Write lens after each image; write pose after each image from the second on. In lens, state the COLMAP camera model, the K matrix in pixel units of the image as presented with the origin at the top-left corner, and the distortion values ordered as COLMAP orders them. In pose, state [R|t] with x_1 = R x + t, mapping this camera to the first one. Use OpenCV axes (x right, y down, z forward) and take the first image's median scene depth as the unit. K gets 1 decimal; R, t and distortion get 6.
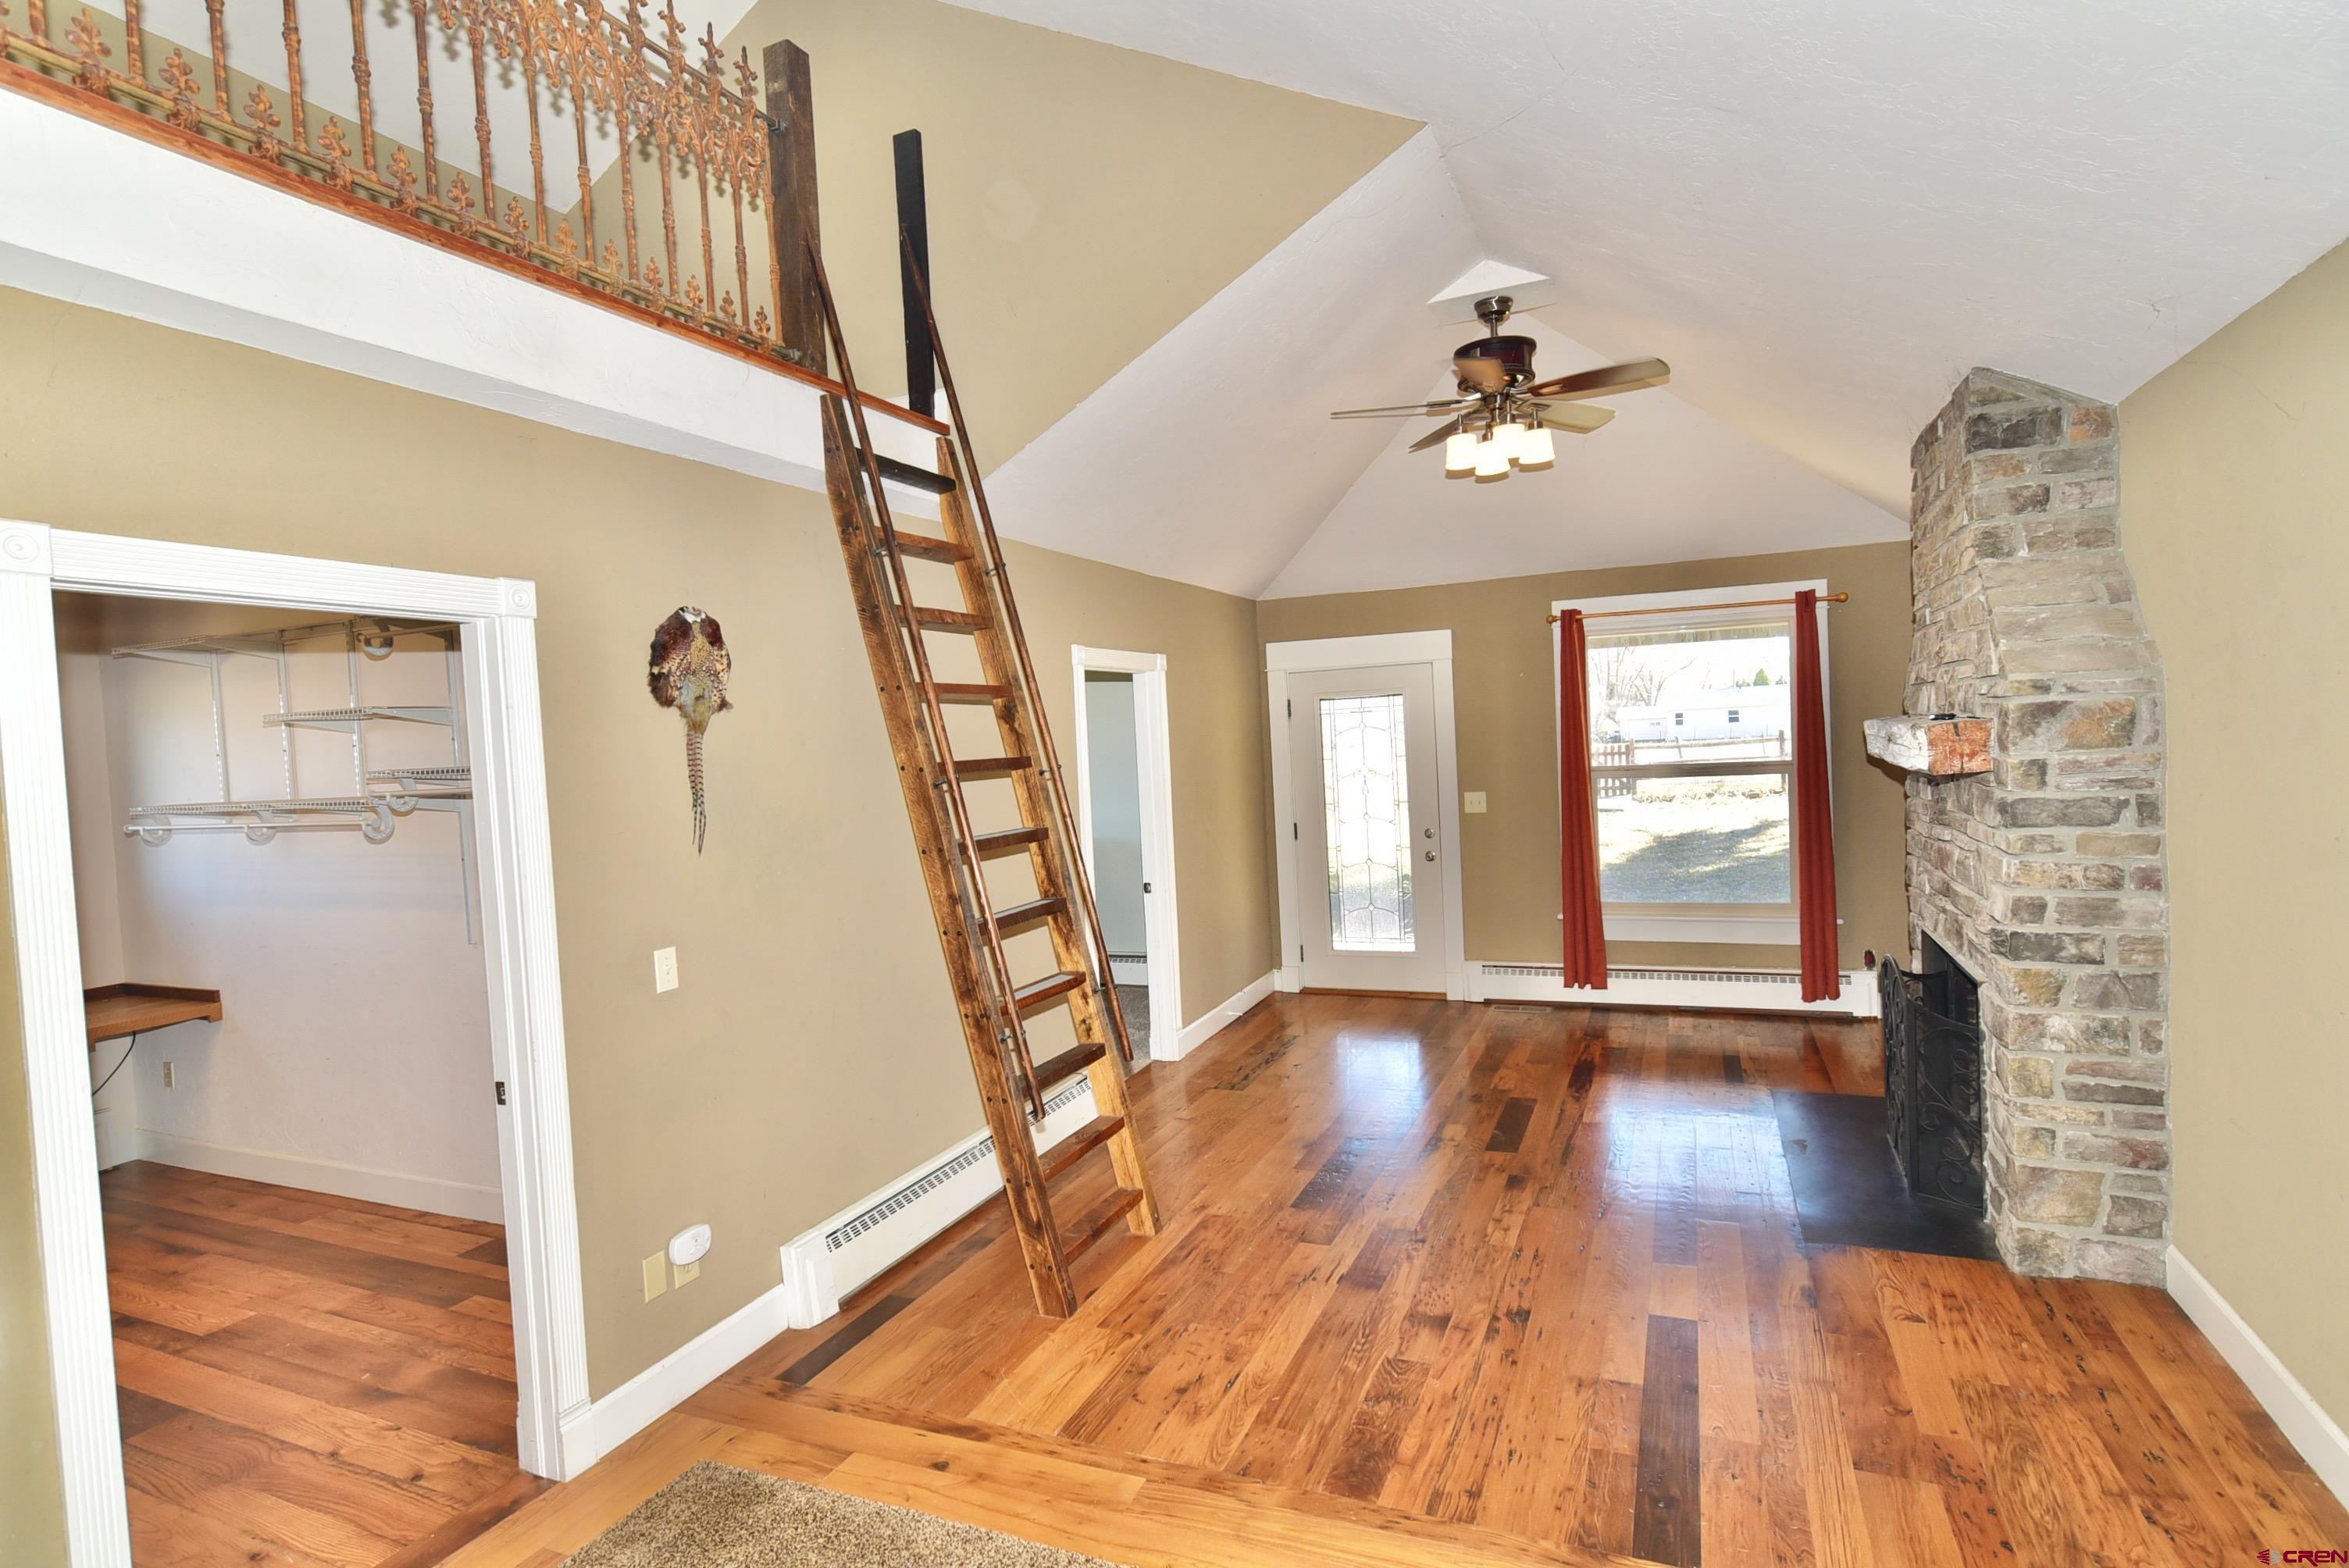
lens RADIAL K [[1164.4, 0, 1163.1], [0, 1164.4, 779.2], [0, 0, 1]] dist [-0.002210, -0.000605]
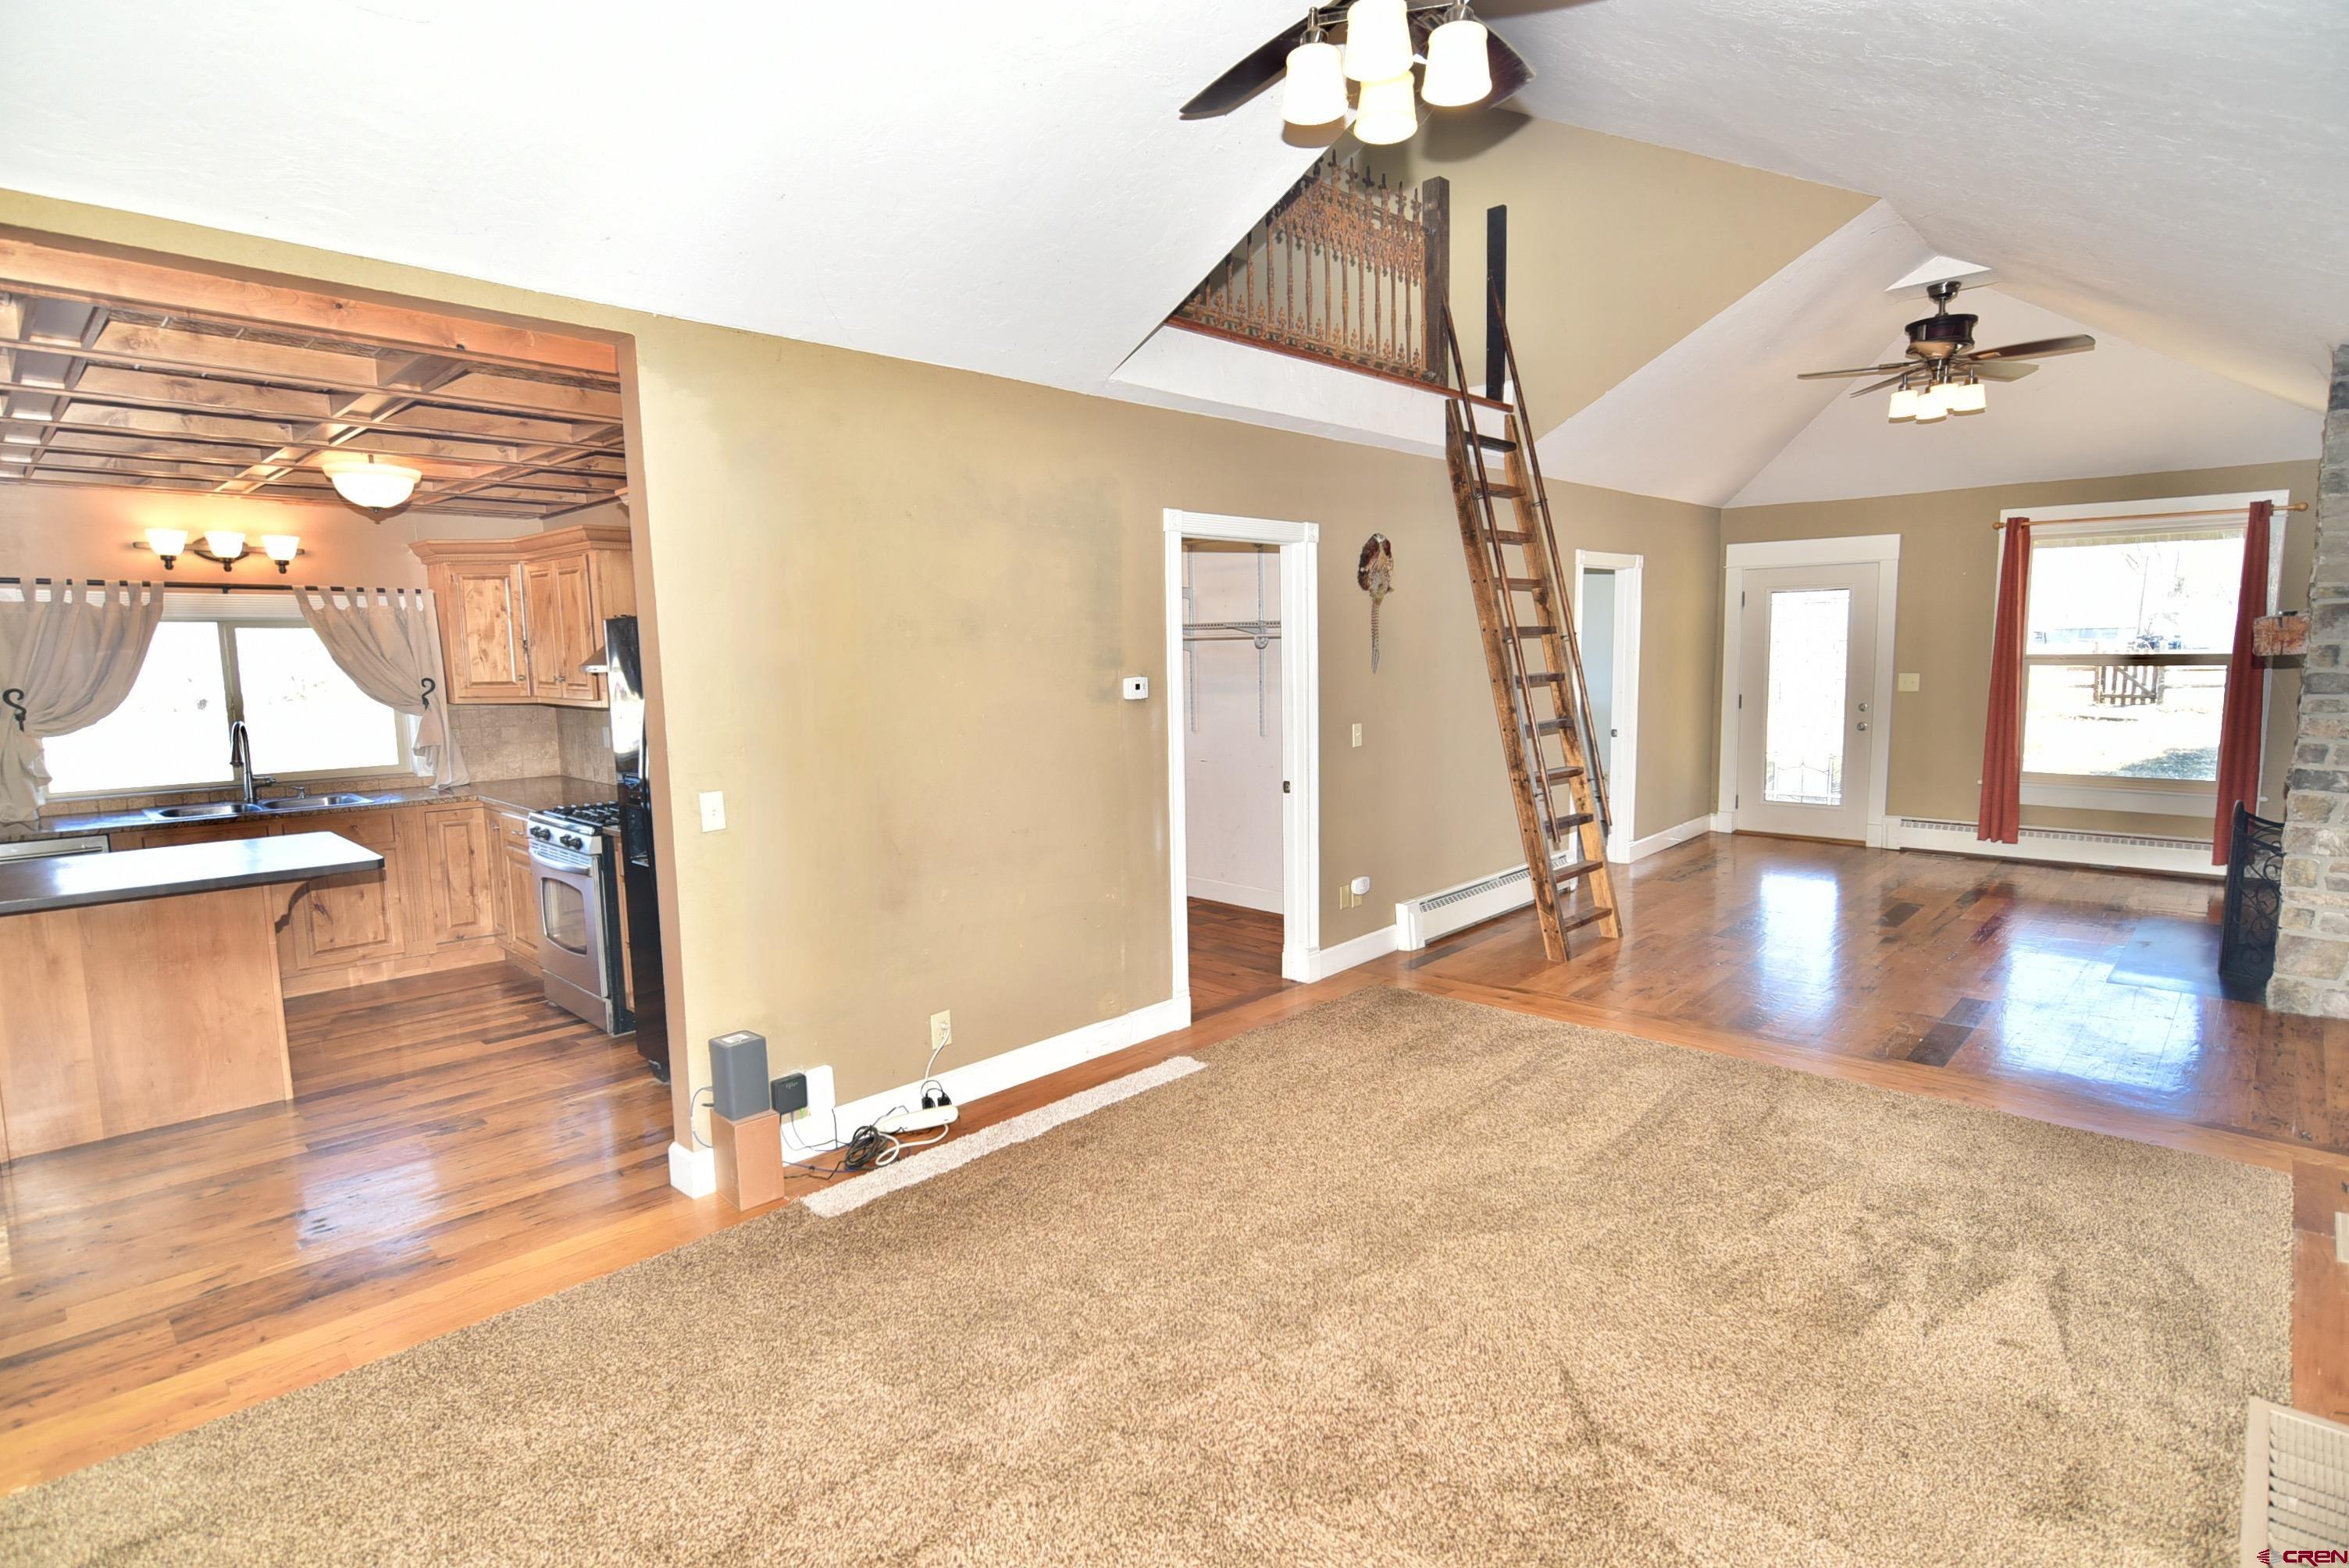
lens RADIAL K [[1175.6, 0, 1171.8], [0, 1175.6, 787.7], [0, 0, 1]] dist [-0.004049, 0.001325]
pose [[0.942658, 0.070986, -0.326124, -0.076450], [-0.037399, 0.993433, 0.108133, 0.047052], [0.331659, -0.089735, 0.939122, -0.701889]]
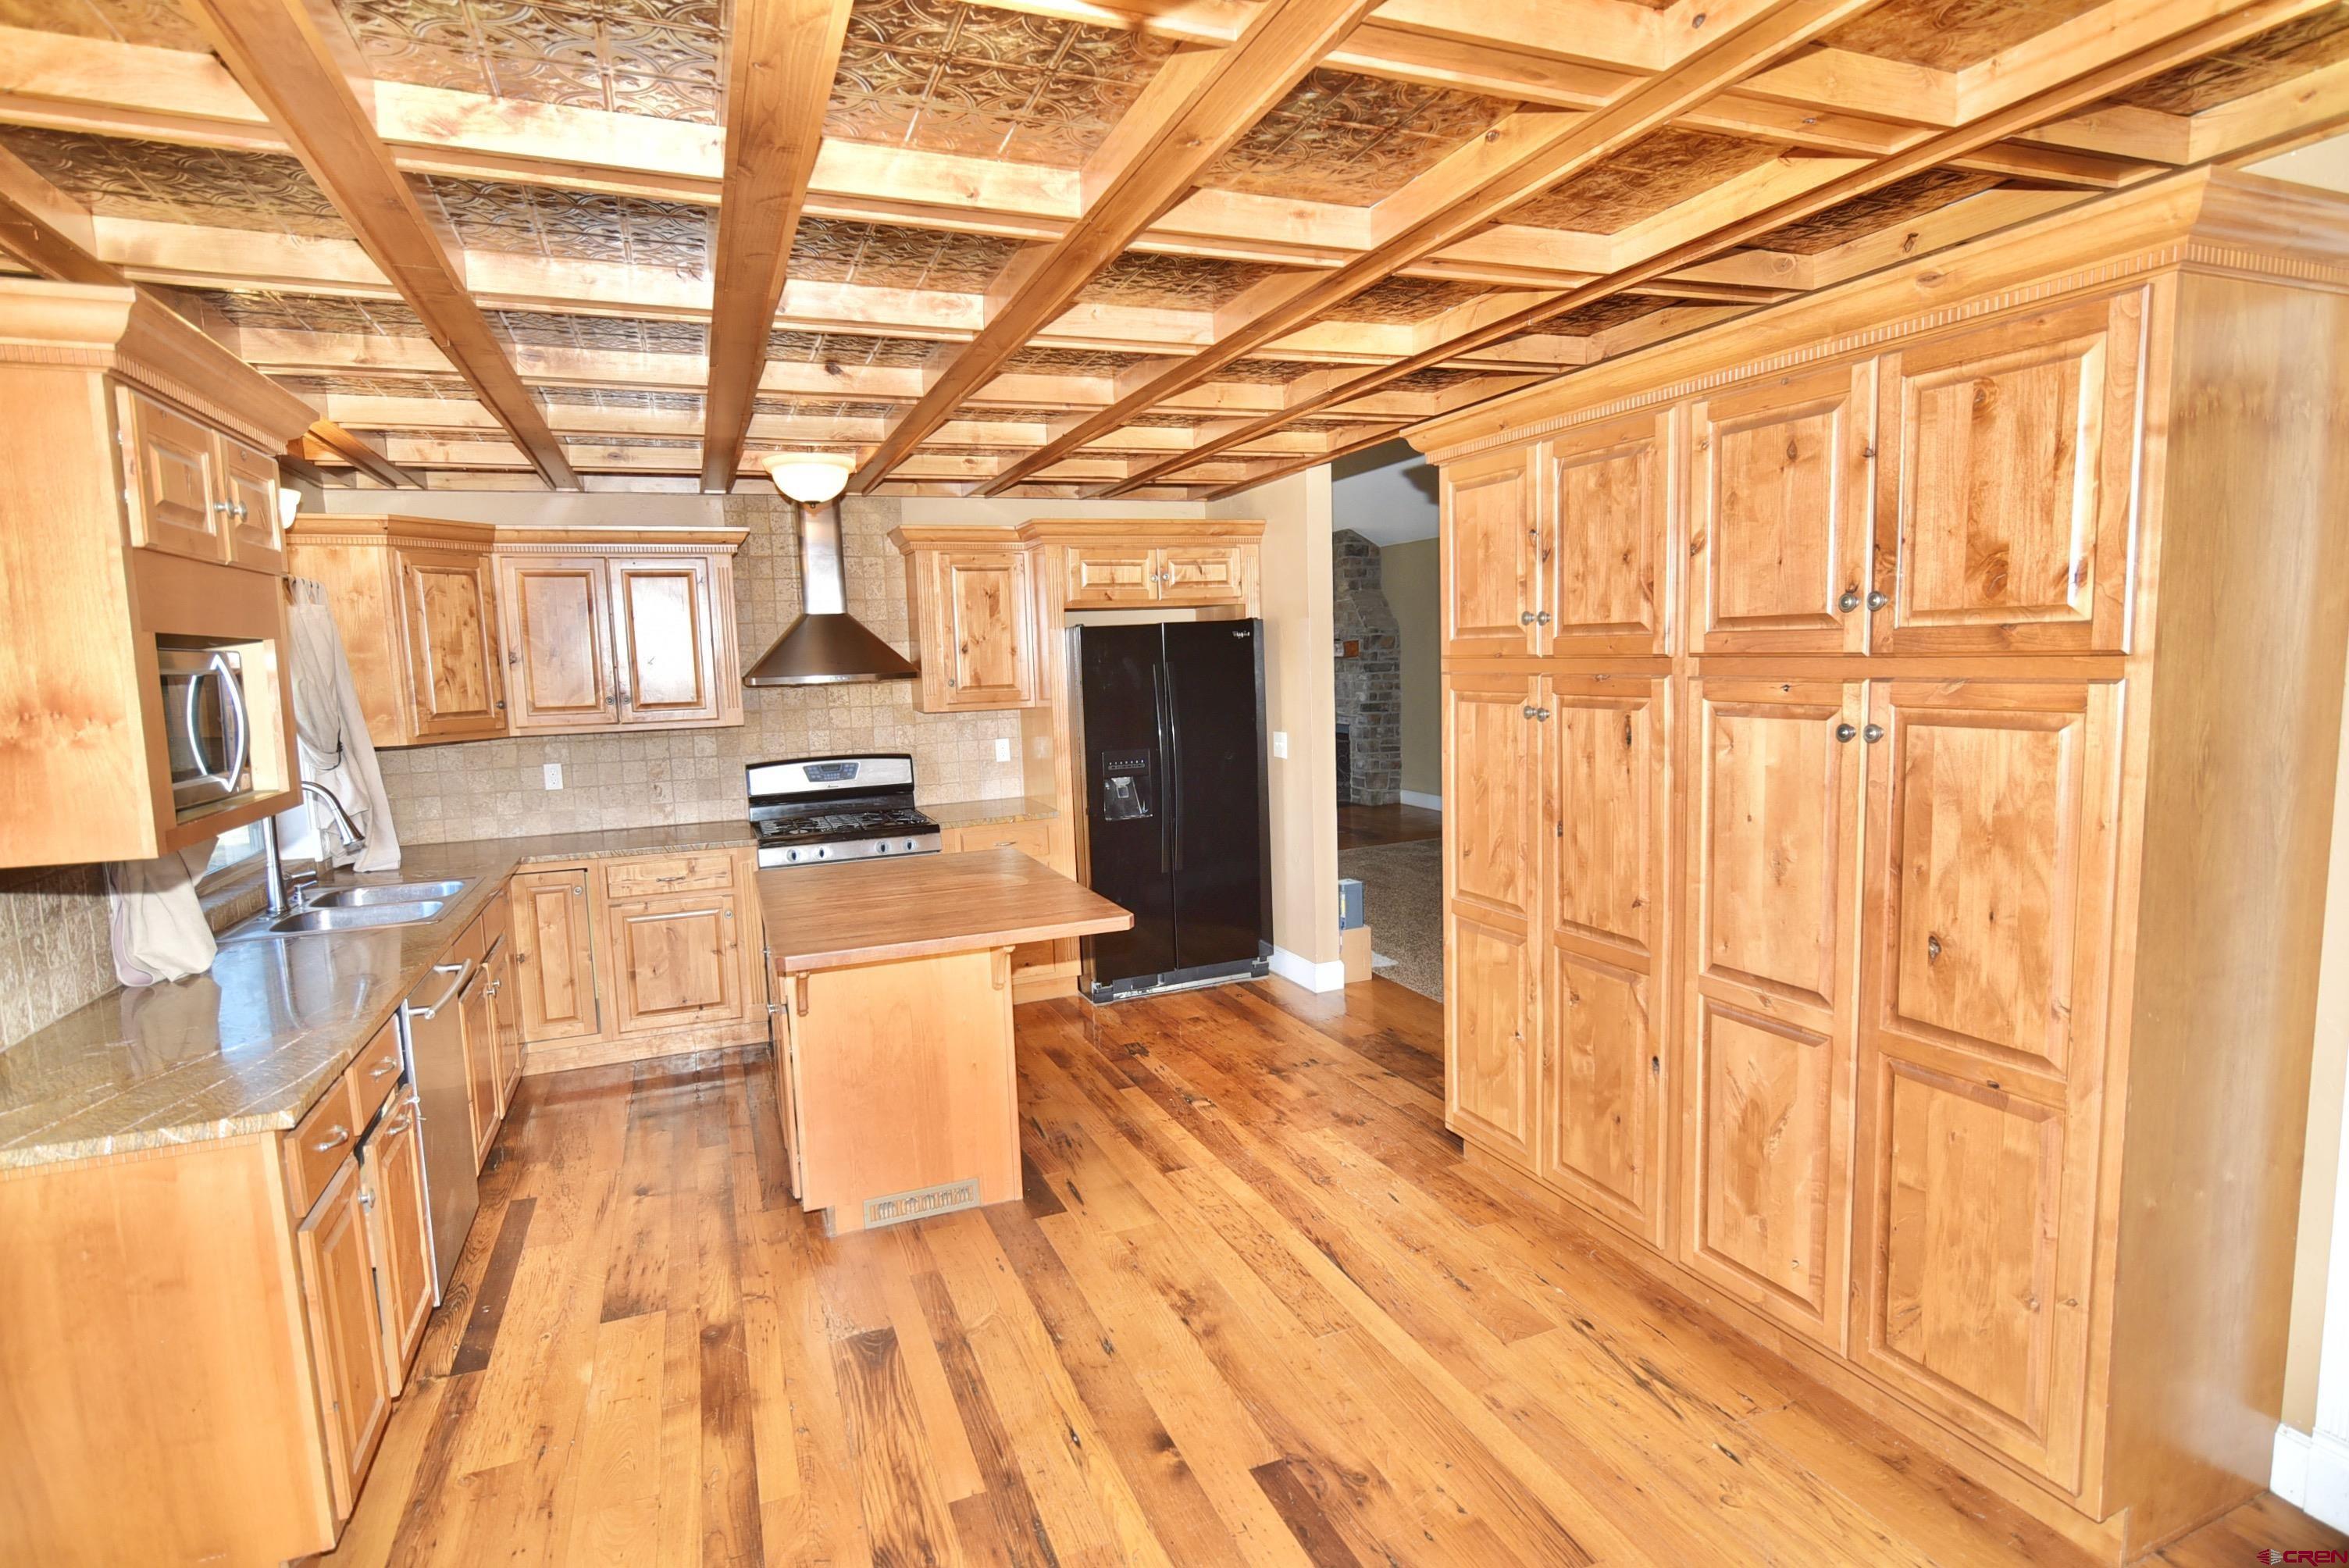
lens RADIAL K [[1164.4, 0, 1163.1], [0, 1164.4, 779.2], [0, 0, 1]] dist [-0.002210, -0.000605]
pose [[0.689275, -0.056673, 0.722280, -1.978350], [0.022956, 0.998144, 0.056412, 0.135537], [-0.724136, -0.022303, 0.689296, -0.834655]]
